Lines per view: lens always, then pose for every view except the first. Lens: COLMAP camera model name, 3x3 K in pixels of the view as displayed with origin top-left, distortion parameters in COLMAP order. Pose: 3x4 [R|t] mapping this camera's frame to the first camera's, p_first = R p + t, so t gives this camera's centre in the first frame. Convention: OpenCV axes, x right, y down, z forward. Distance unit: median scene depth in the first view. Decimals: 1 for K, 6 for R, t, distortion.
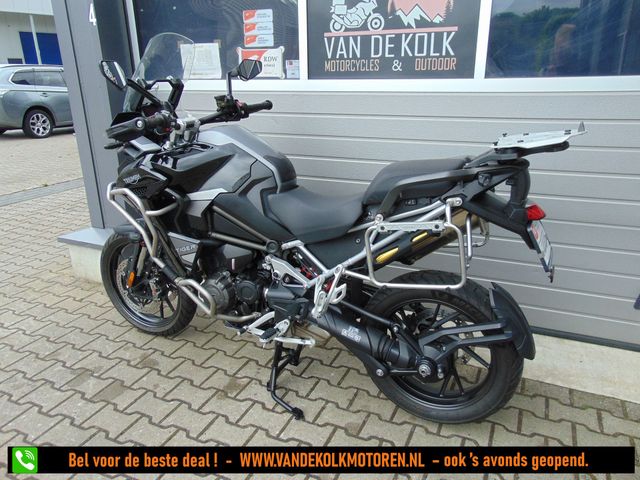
lens RADIAL K [[480.7, 0, 320.0], [0, 480.7, 240.0], [0, 0, 1]] dist [-0.008863, 0.044357]
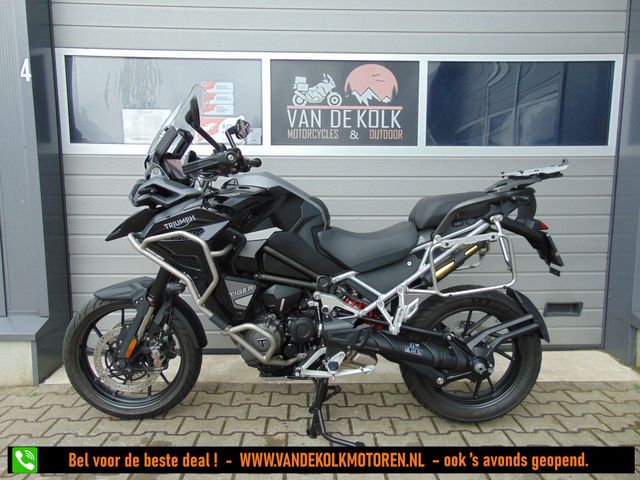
lens RADIAL K [[481.4, 0, 320.0], [0, 481.4, 240.0], [0, 0, 1]] dist [-0.008108, 0.047011]
pose [[0.899746, -0.043280, 0.434263, -0.448891], [0.132776, 0.975046, -0.177922, 0.089975], [-0.415726, 0.217744, 0.883040, 0.048247]]
